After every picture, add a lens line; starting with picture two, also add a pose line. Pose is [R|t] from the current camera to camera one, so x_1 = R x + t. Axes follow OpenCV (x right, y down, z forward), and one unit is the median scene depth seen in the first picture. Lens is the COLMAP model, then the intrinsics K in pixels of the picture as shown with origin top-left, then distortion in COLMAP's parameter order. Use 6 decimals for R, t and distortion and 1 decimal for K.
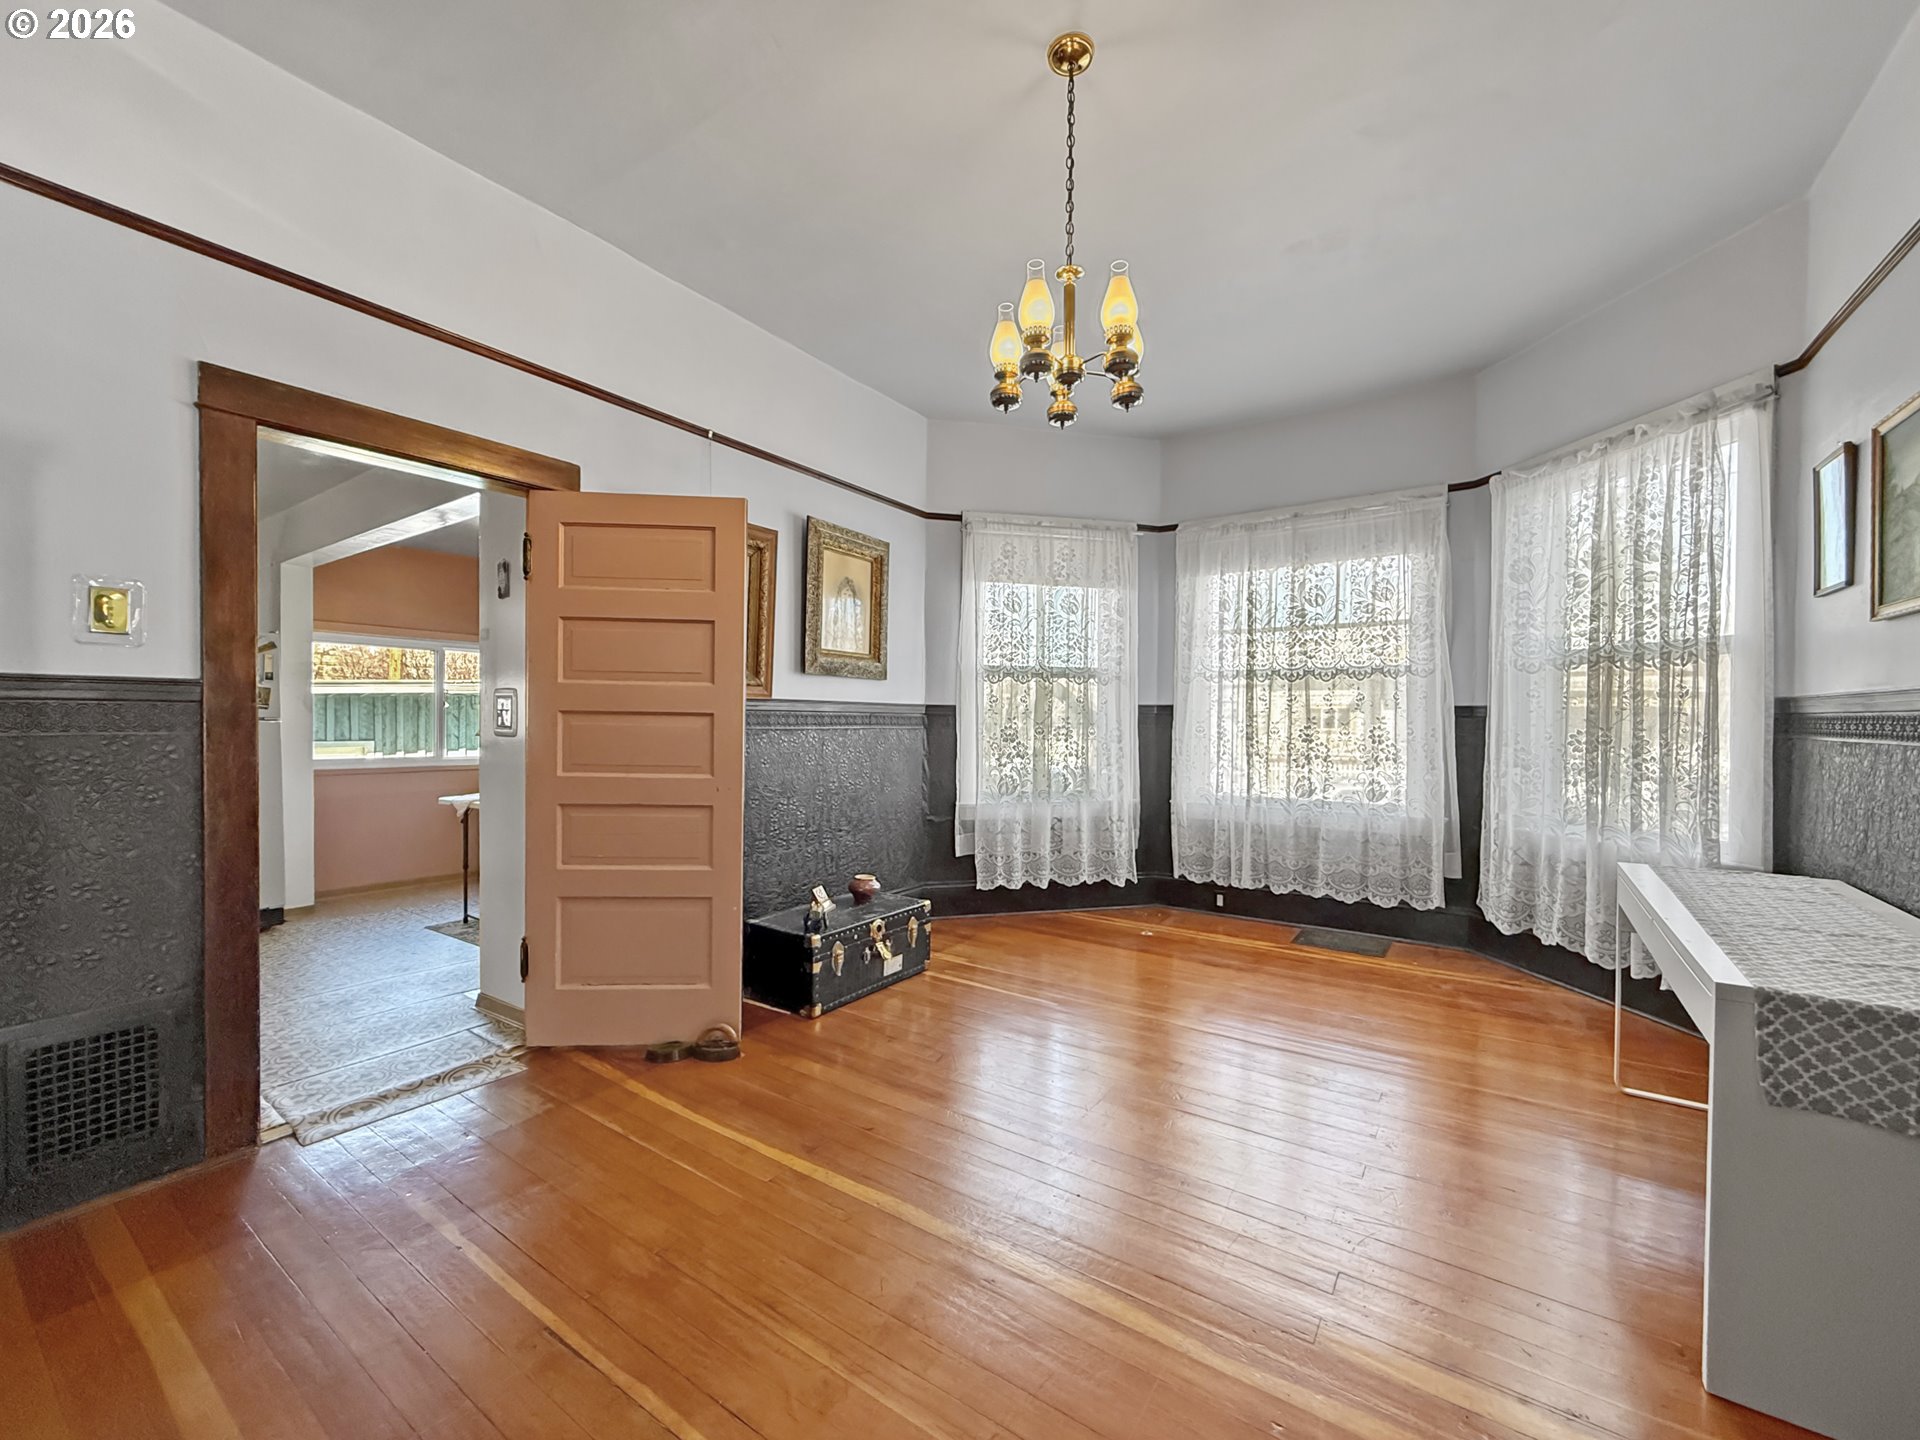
lens RADIAL K [[776.9, 0, 962.0], [0, 776.9, 730.3], [0, 0, 1]] dist [0.001928, 0.000180]
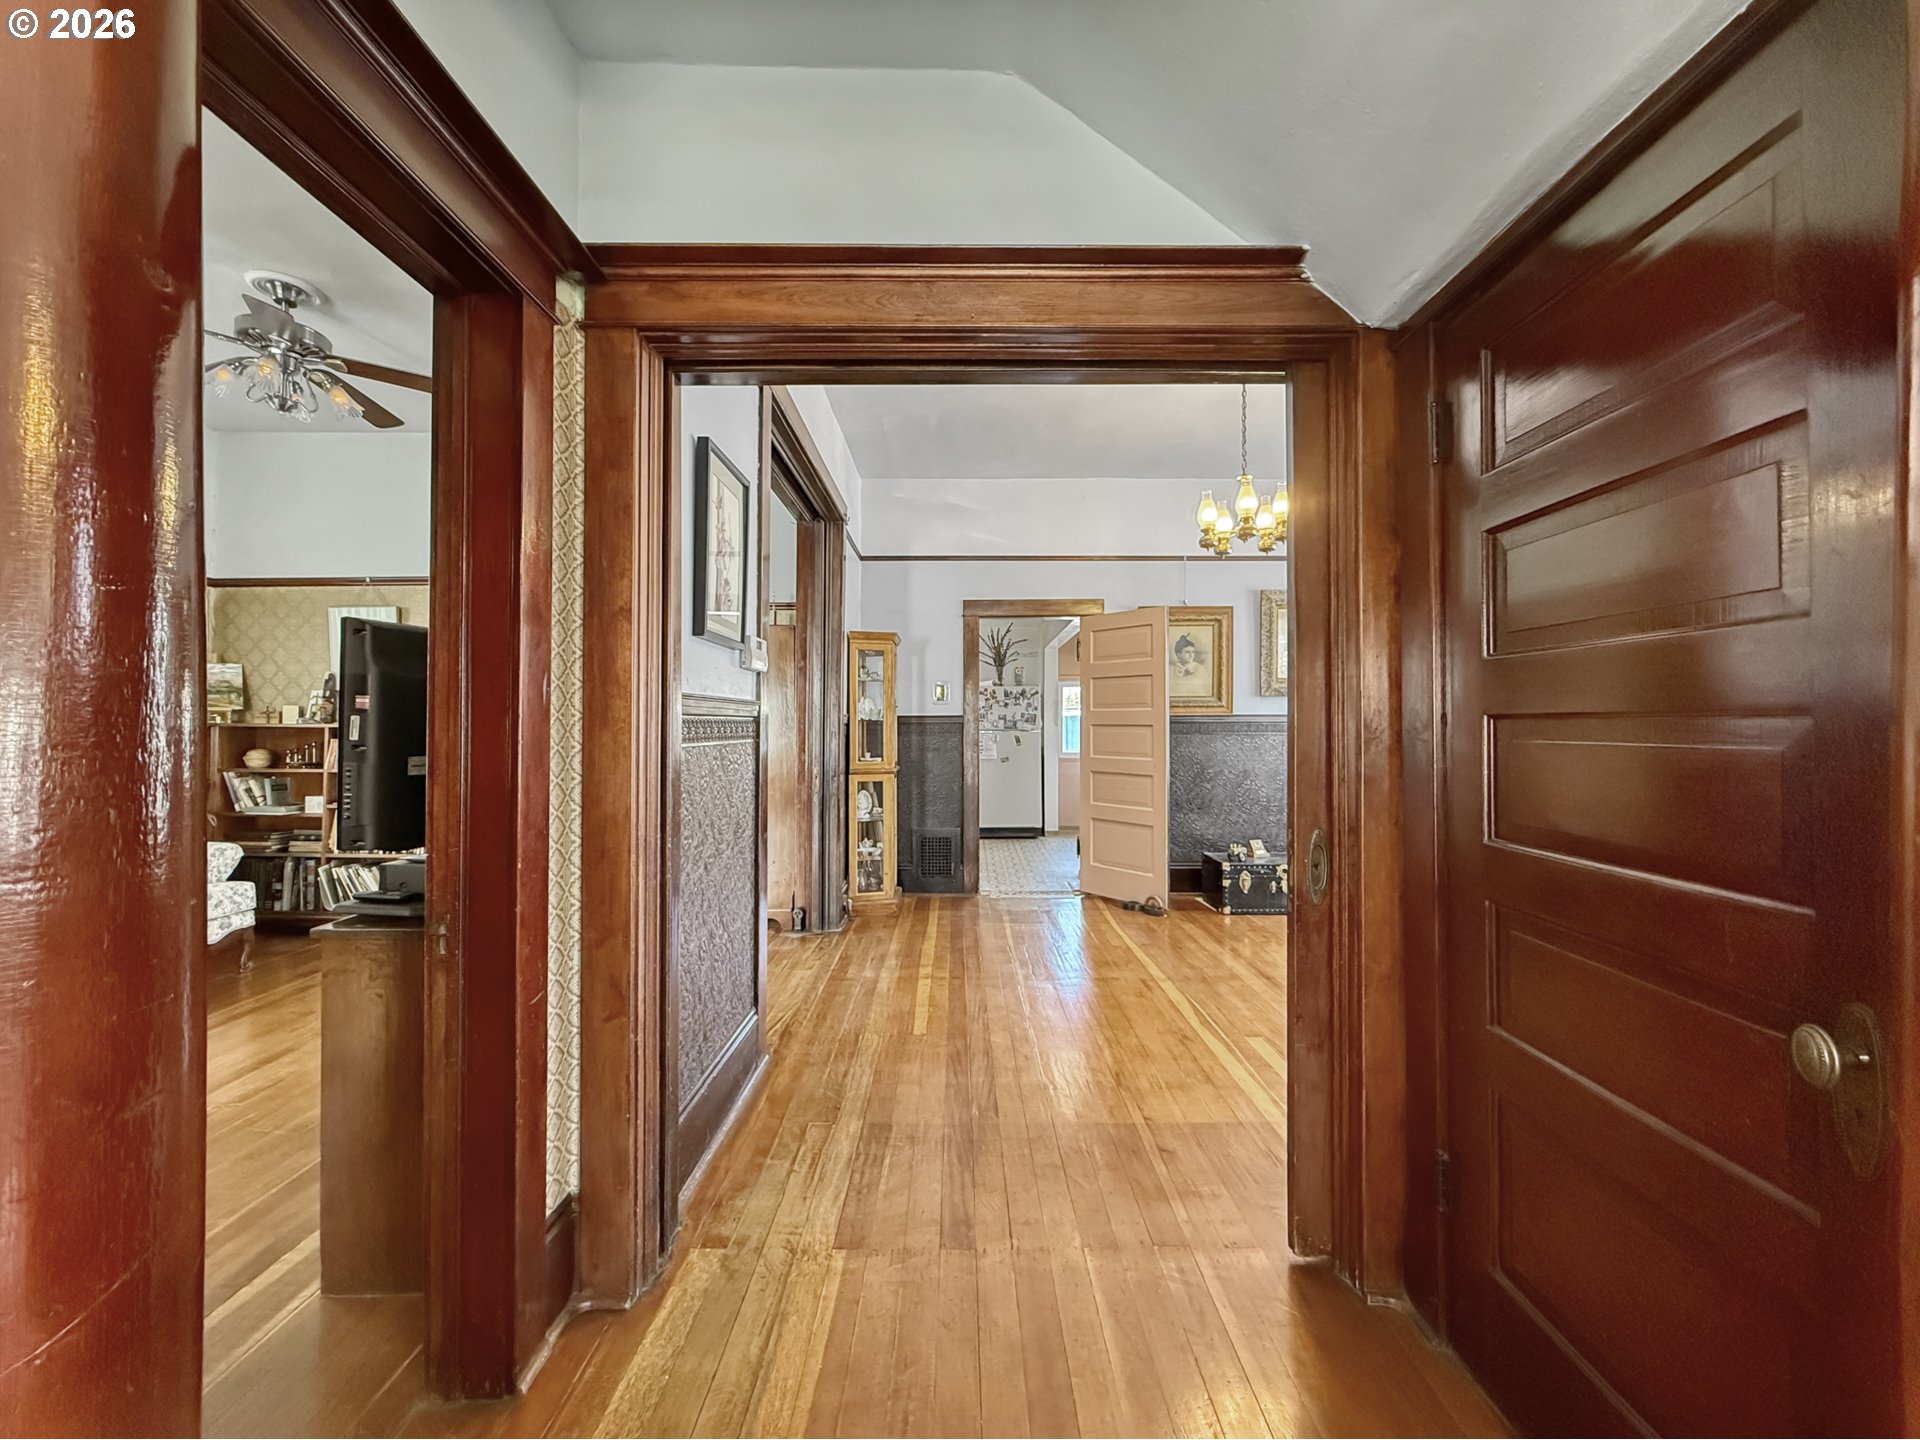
lens RADIAL K [[765.2, 0, 964.1], [0, 765.2, 716.4], [0, 0, 1]] dist [-0.000814, 0.000026]
pose [[0.576743, -0.021017, -0.816655, 0.778692], [-0.003804, 0.999589, -0.028411, 0.009021], [0.816917, 0.019492, 0.576426, -0.348049]]
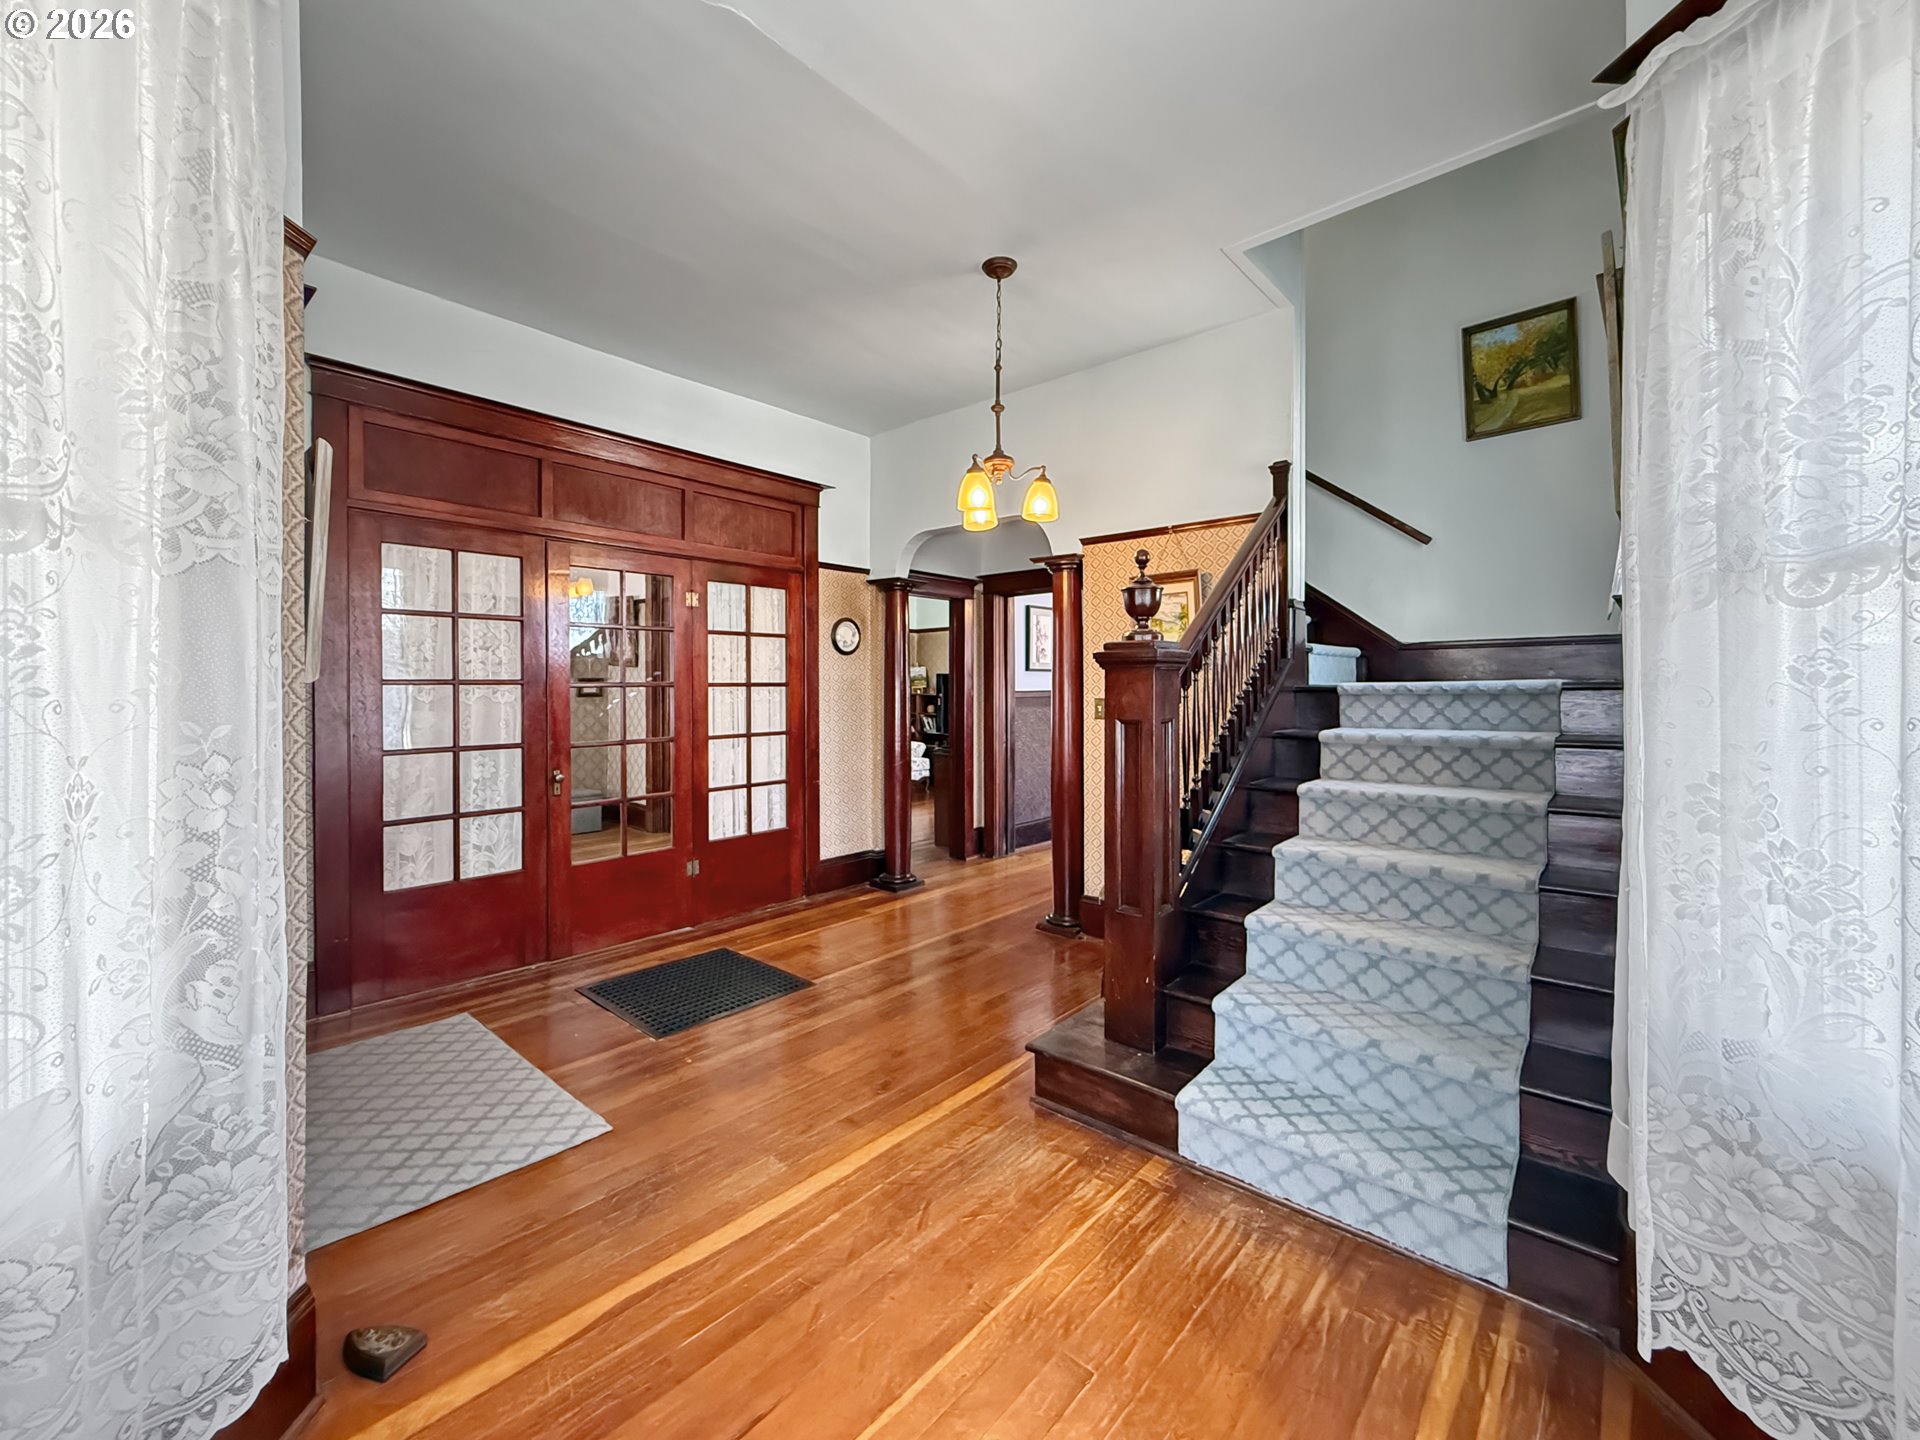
lens RADIAL K [[772.3, 0, 956.5], [0, 772.3, 678.5], [0, 0, 1]] dist [0.000236, 0.000093]
pose [[-0.122890, -0.018685, -0.992244, 2.173922], [-0.003975, 0.999824, -0.018336, -0.018703], [0.992412, 0.001691, -0.122942, -0.076362]]
